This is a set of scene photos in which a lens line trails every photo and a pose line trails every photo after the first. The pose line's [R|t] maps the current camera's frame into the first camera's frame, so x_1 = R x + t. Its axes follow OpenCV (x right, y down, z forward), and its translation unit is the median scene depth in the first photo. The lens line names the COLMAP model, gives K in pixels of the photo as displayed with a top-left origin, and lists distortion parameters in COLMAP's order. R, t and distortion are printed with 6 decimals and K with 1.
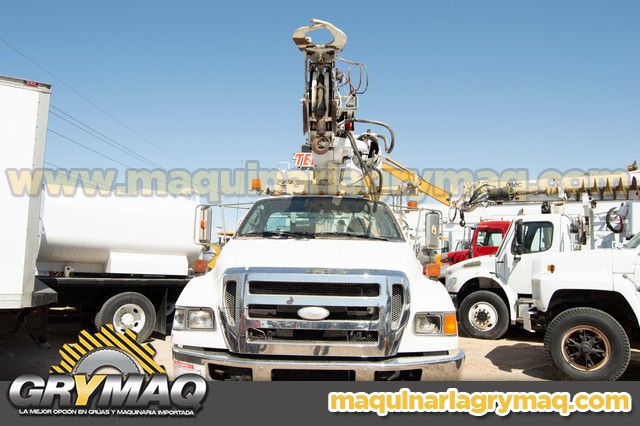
lens RADIAL K [[508.9, 0, 324.4], [0, 508.9, 212.7], [0, 0, 1]] dist [-0.093385, 0.041639]
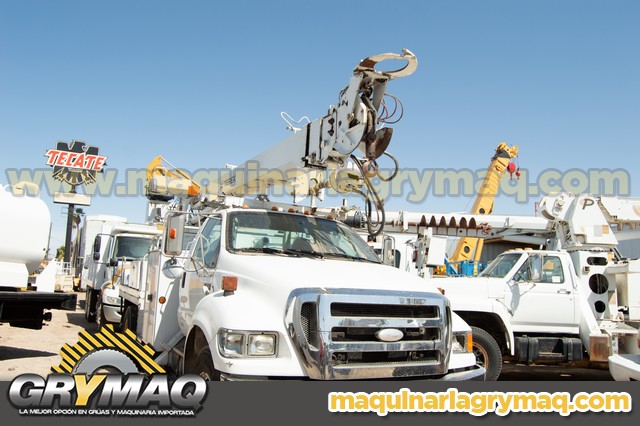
lens RADIAL K [[508.9, 0, 323.1], [0, 508.9, 216.2], [0, 0, 1]] dist [-0.093385, 0.041639]
pose [[0.884235, 0.088827, 0.458517, -0.598884], [-0.077193, 0.996041, -0.044095, 0.015749], [-0.460618, 0.003597, 0.887591, 0.156121]]
